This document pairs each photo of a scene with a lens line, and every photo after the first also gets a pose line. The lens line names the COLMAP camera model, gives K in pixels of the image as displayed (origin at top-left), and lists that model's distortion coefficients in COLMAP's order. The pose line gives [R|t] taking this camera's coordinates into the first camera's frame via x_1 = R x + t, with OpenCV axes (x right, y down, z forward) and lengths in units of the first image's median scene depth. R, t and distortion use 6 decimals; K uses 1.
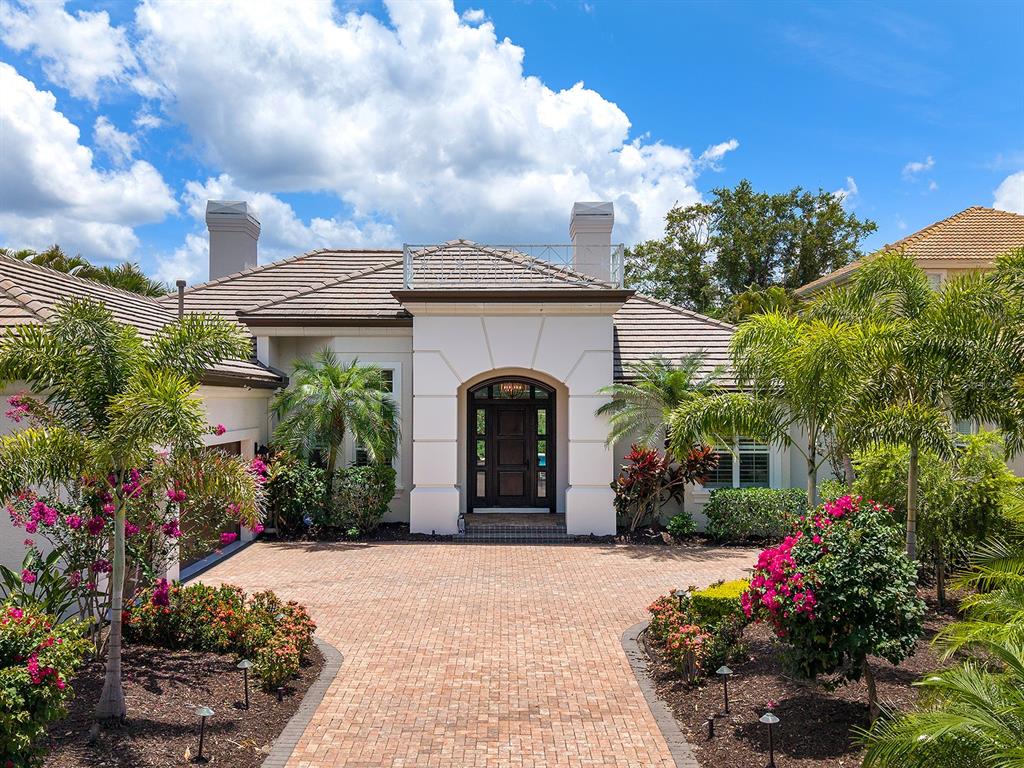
lens RADIAL K [[981.8, 0, 512.0], [0, 981.8, 384.0], [0, 0, 1]] dist [0.107273, -0.252713]
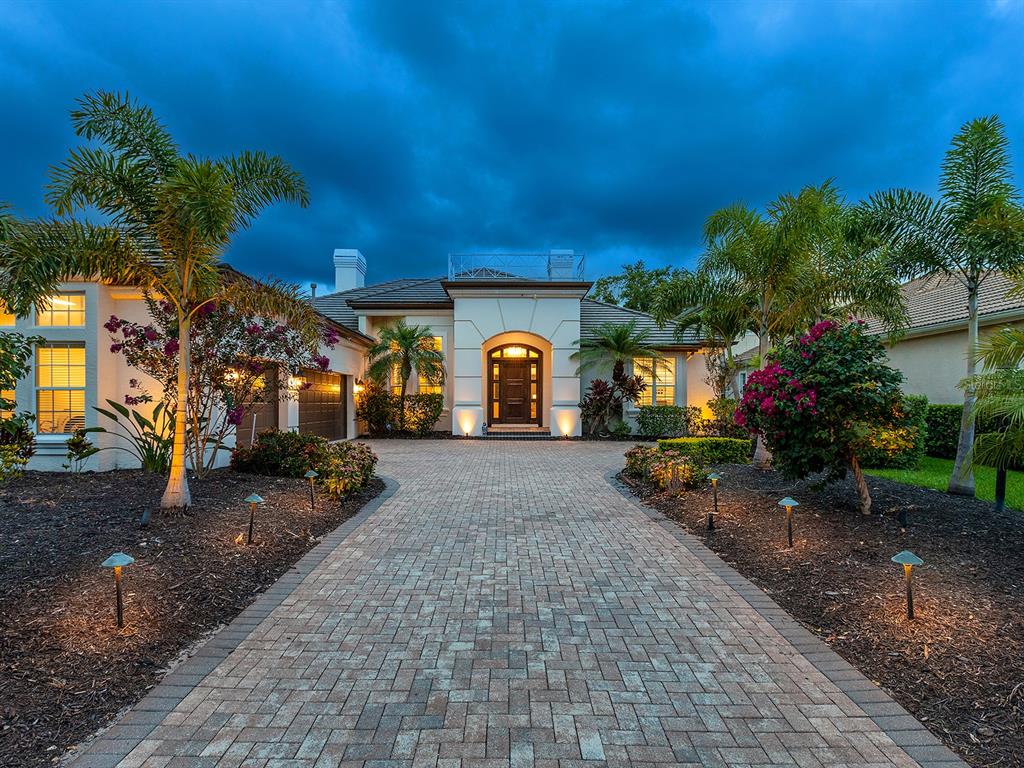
lens RADIAL K [[514.2, 0, 510.8], [0, 514.2, 389.9], [0, 0, 1]] dist [-0.000258, -0.000116]
pose [[0.999981, -0.001346, 0.006073, -0.014225], [0.001371, 0.999991, -0.004065, 0.082597], [-0.006067, 0.004073, 0.999973, 0.170362]]
